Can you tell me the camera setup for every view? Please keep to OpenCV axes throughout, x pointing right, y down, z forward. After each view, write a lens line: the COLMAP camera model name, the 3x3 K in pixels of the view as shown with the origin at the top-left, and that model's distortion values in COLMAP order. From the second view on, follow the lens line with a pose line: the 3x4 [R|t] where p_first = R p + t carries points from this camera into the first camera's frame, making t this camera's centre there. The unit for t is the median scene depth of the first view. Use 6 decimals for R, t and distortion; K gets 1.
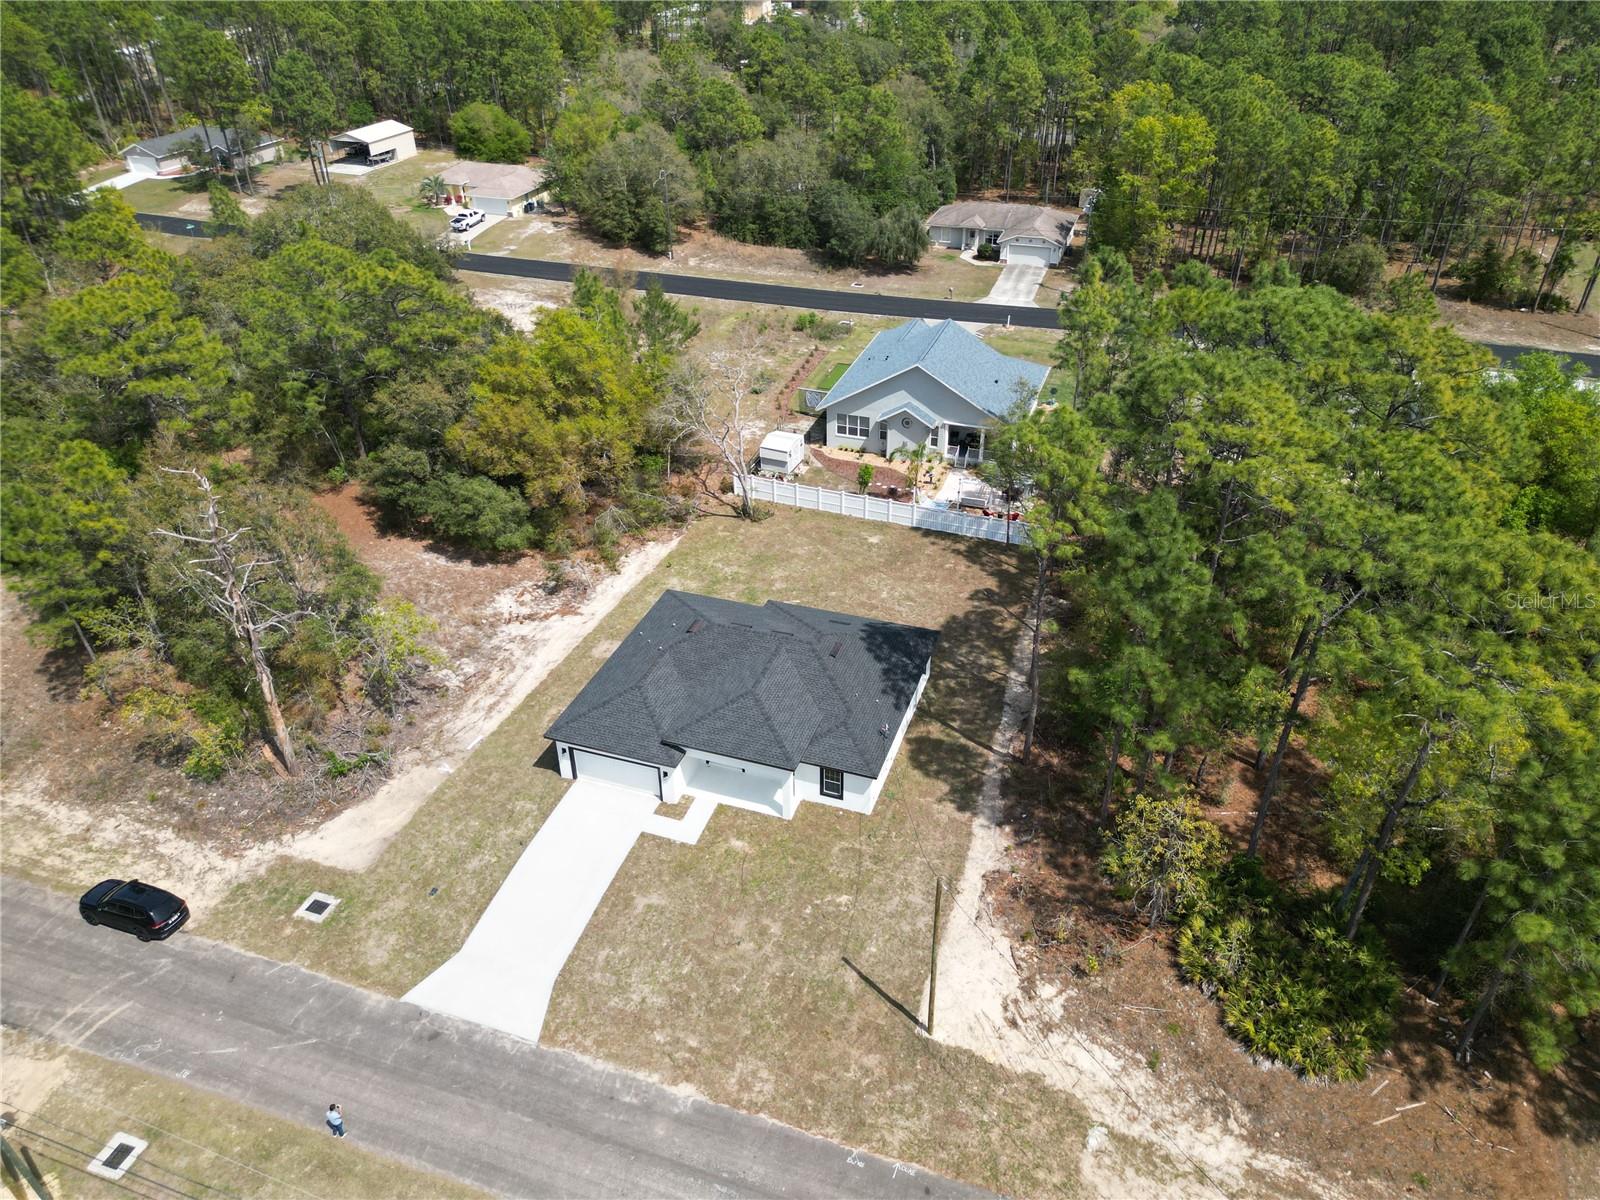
lens RADIAL K [[1116.8, 0, 800.0], [0, 1116.8, 600.0], [0, 0, 1]] dist [0.074651, -0.068326]
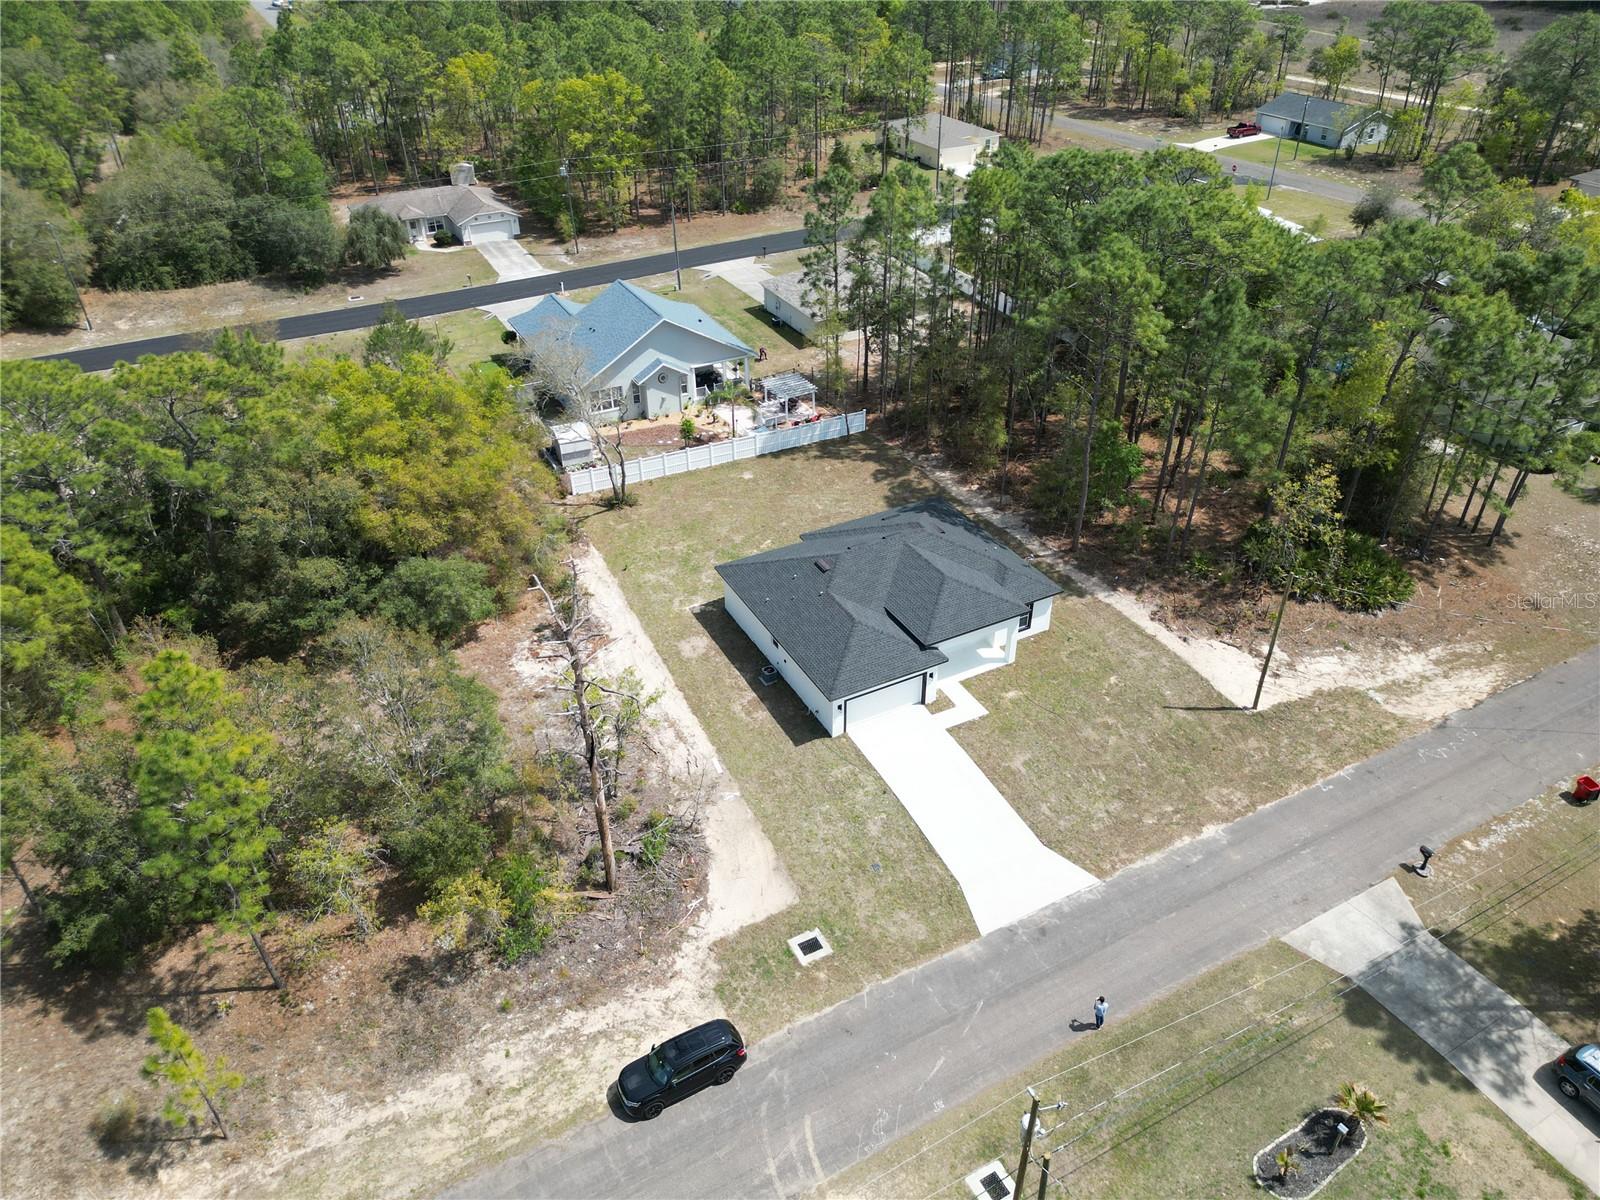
lens RADIAL K [[1116.8, 0, 800.0], [0, 1116.8, 600.0], [0, 0, 1]] dist [0.074651, -0.068326]
pose [[0.678167, -0.407116, 0.611838, -0.785362], [0.402289, 0.902376, 0.154539, -0.120270], [-0.615022, 0.141332, 0.775740, 0.214217]]
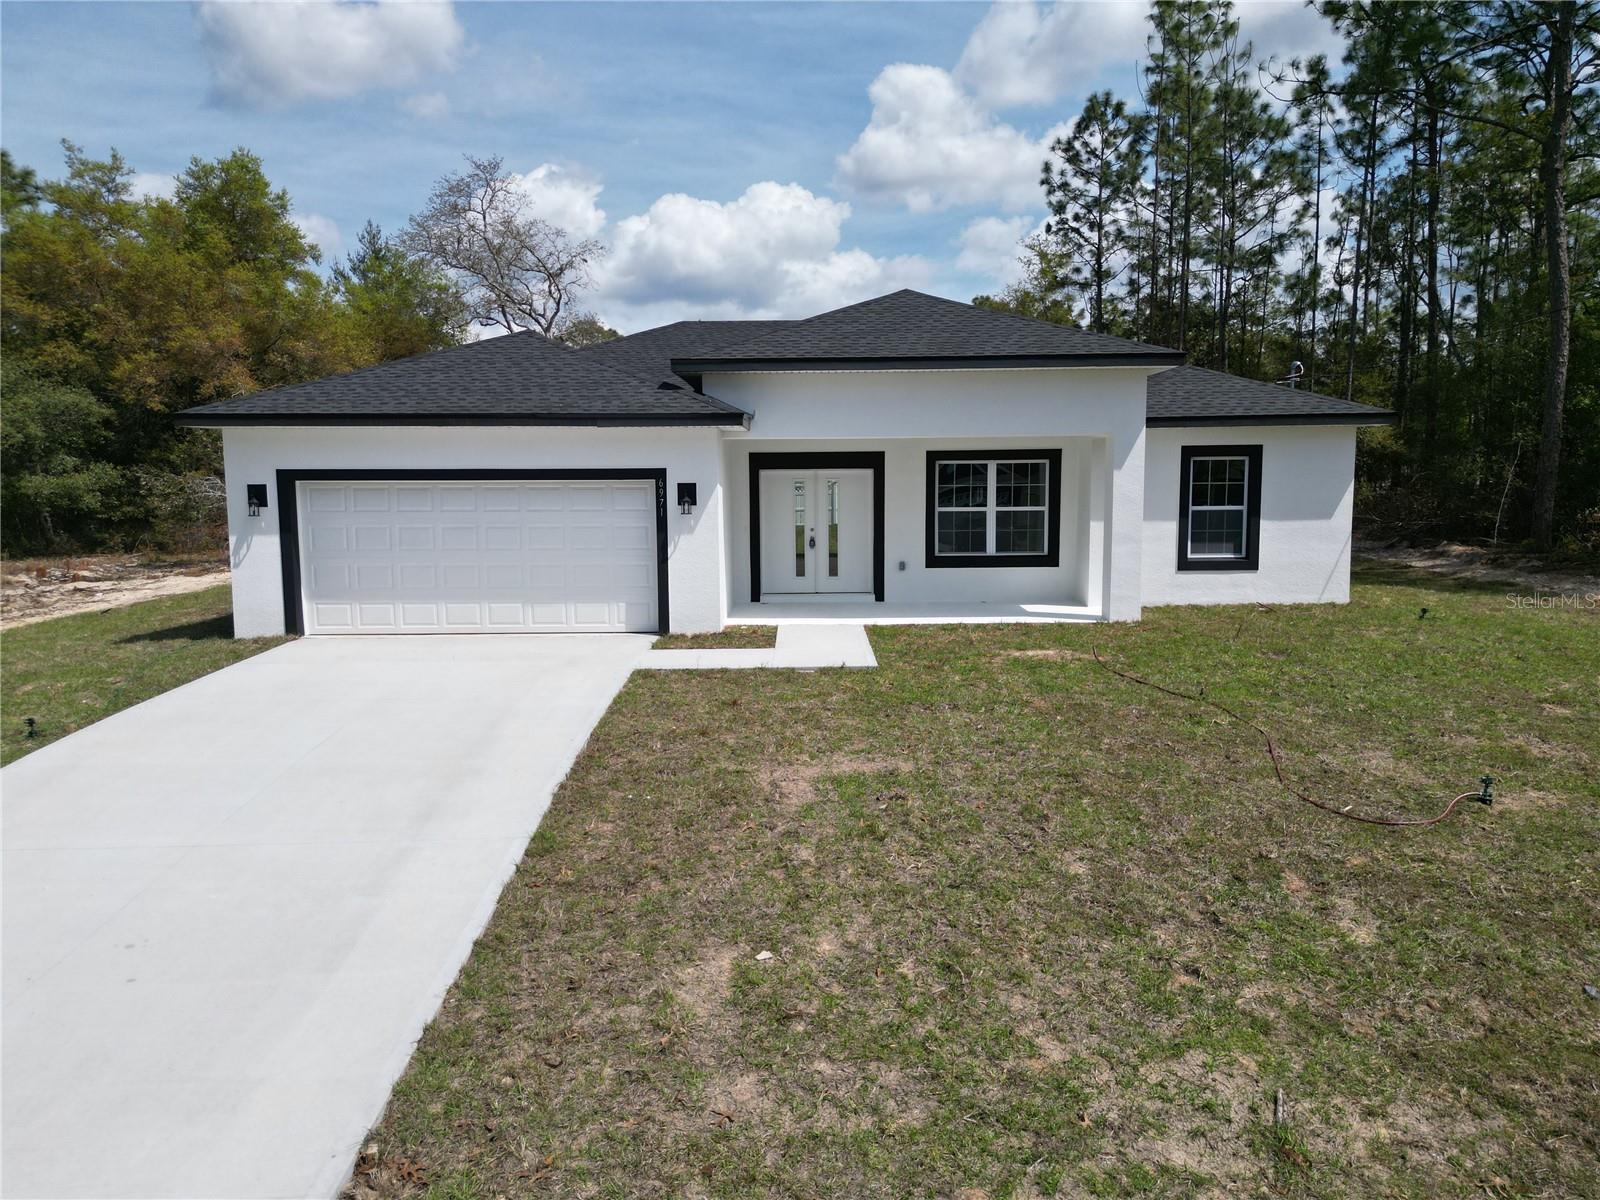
lens RADIAL K [[1116.8, 0, 800.0], [0, 1116.8, 600.0], [0, 0, 1]] dist [0.074651, -0.068326]
pose [[0.943141, -0.027035, 0.331293, -0.176572], [0.177002, 0.884469, -0.431724, 0.286085], [-0.281347, 0.465816, 0.838963, 0.745267]]
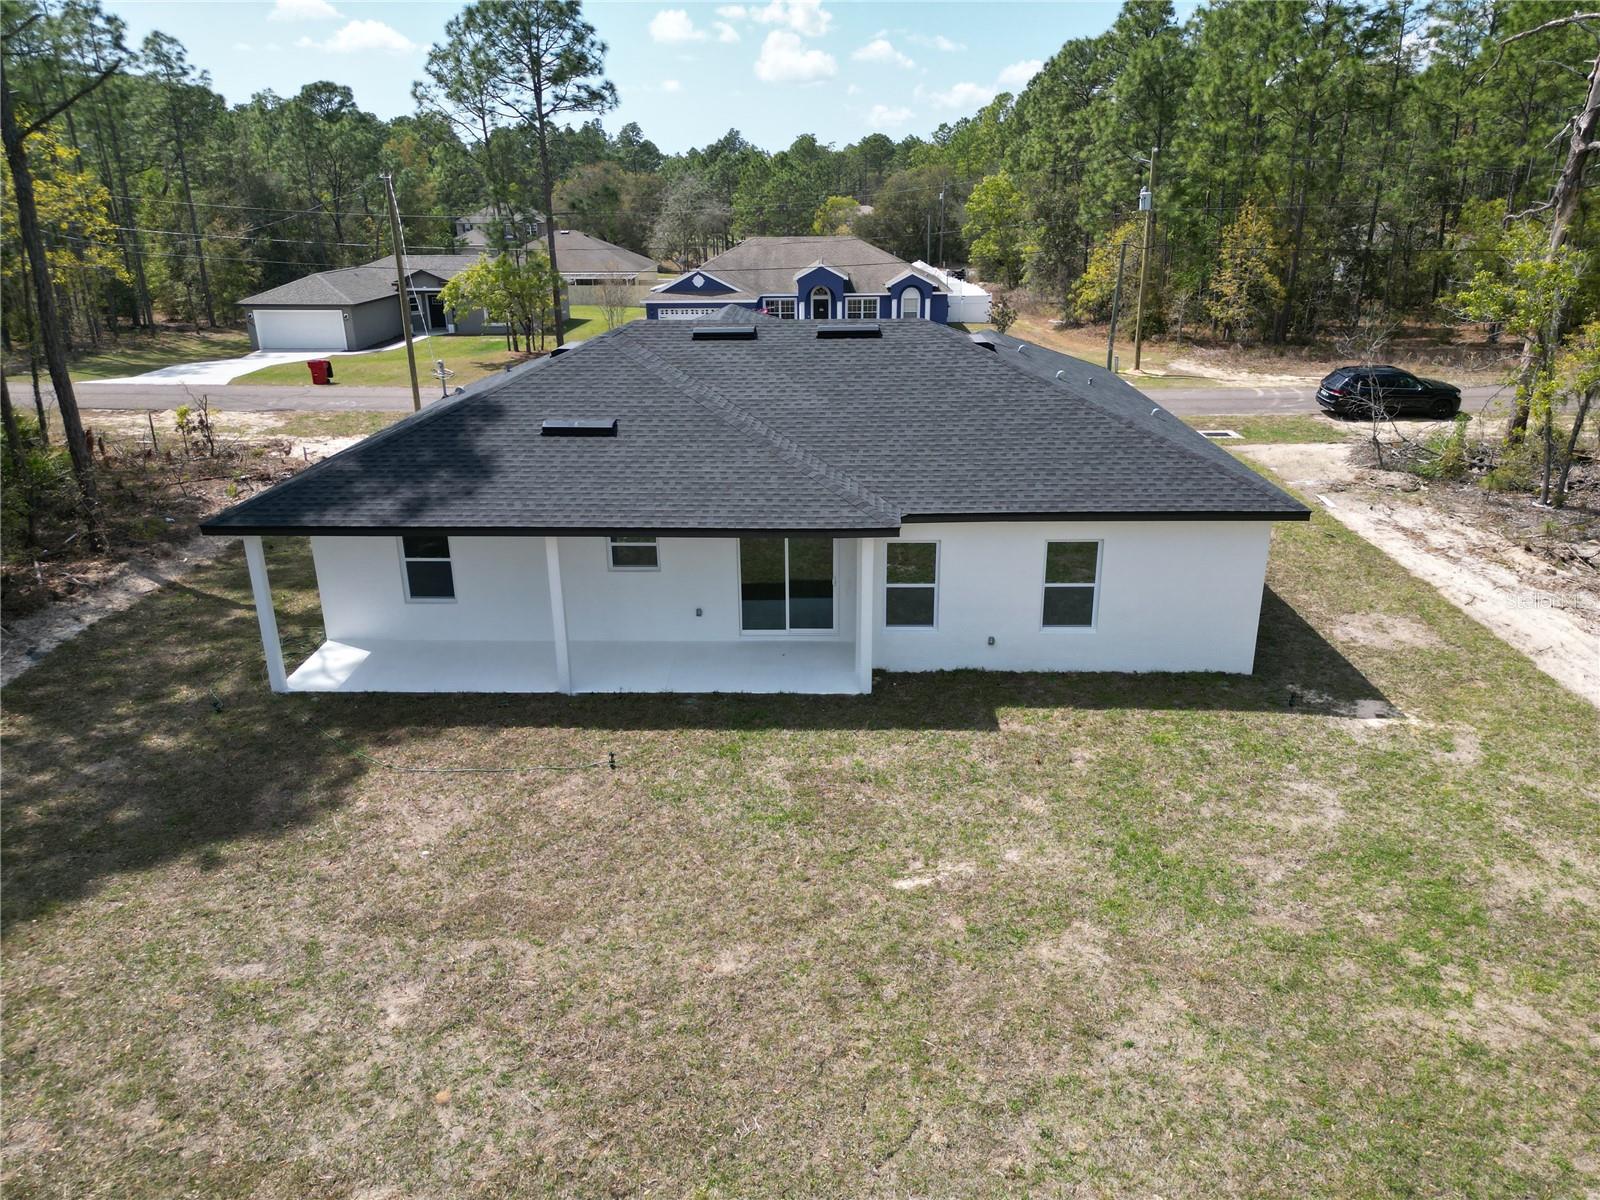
lens RADIAL K [[1124.8, 0, 804.3], [0, 1124.8, 595.6], [0, 0, 1]] dist [0.053861, -0.041198]
pose [[-0.952468, 0.123745, -0.278374, 0.070496], [-0.148793, 0.608406, 0.779553, -0.205486], [0.265830, 0.783920, -0.561074, 1.288469]]
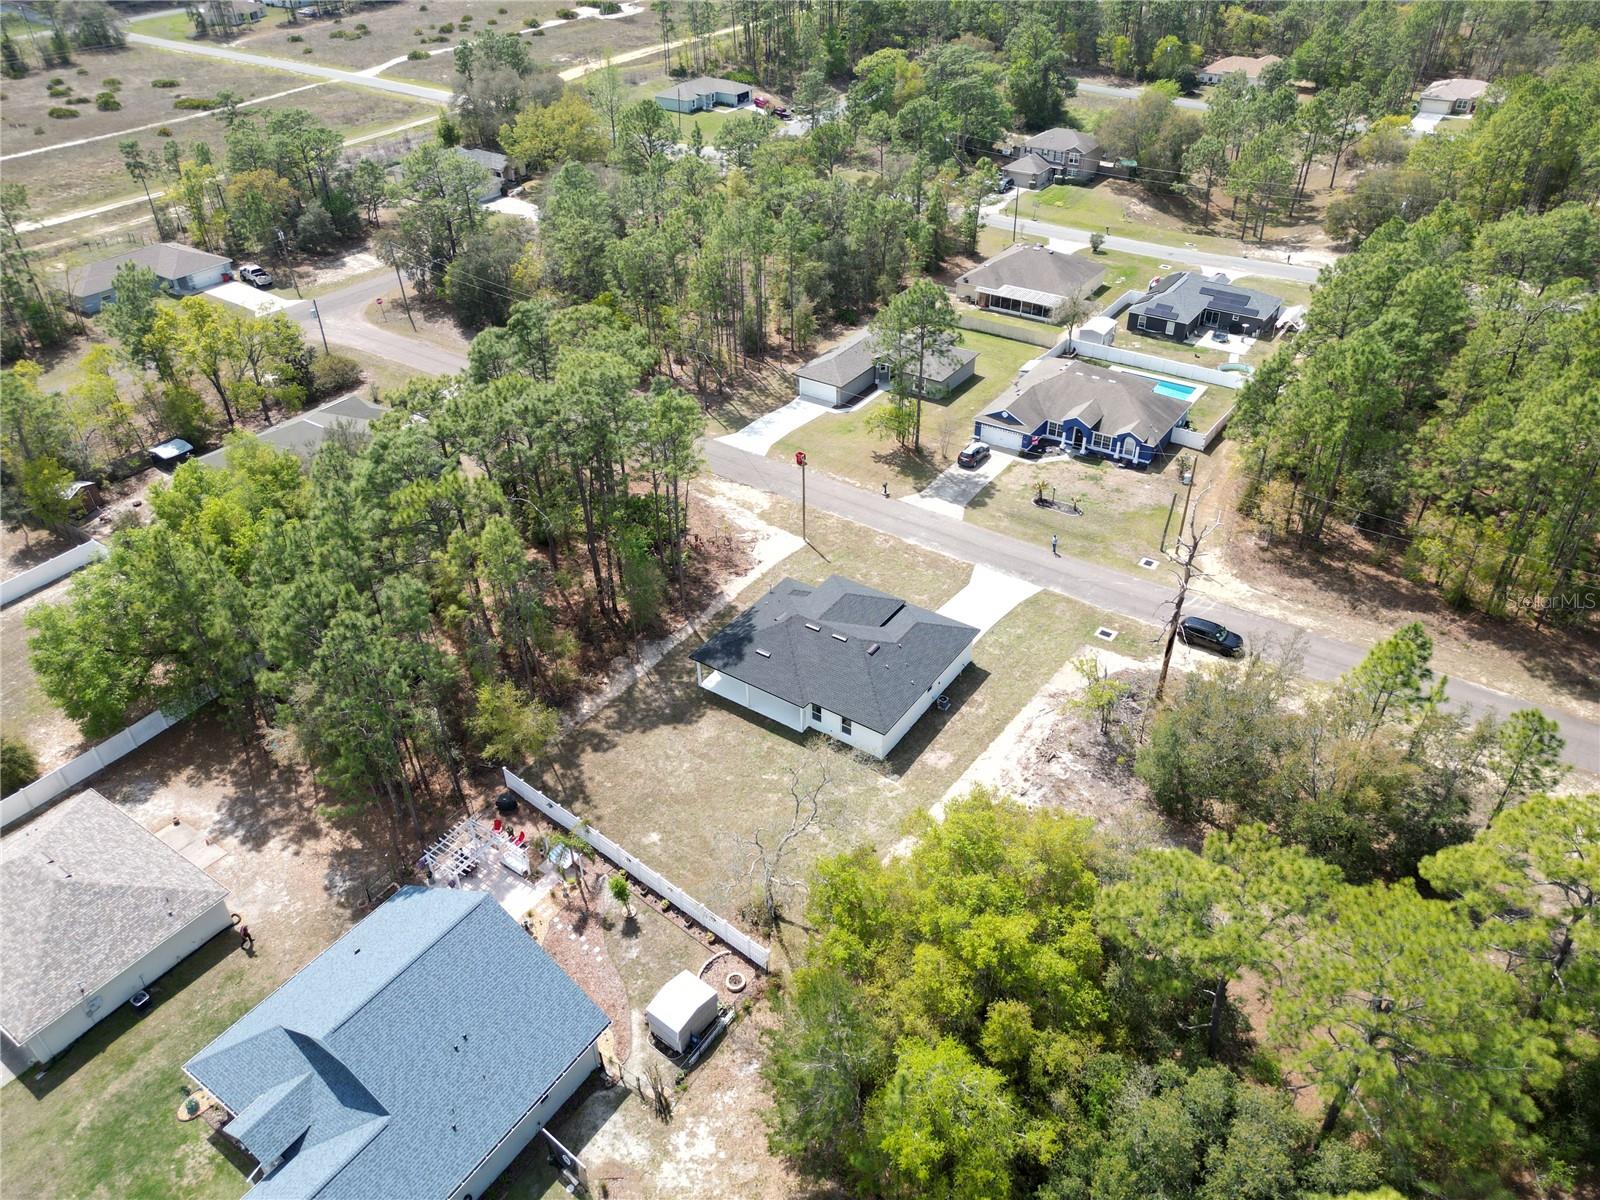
lens RADIAL K [[1103.4, 0, 800.0], [0, 1103.4, 600.0], [0, 0, 1]] dist [0.126557, -0.158132]
pose [[-0.965225, -0.129363, 0.227168, -0.313033], [0.164224, 0.376055, 0.911928, -1.255897], [-0.203398, 0.917523, -0.341733, 1.458518]]
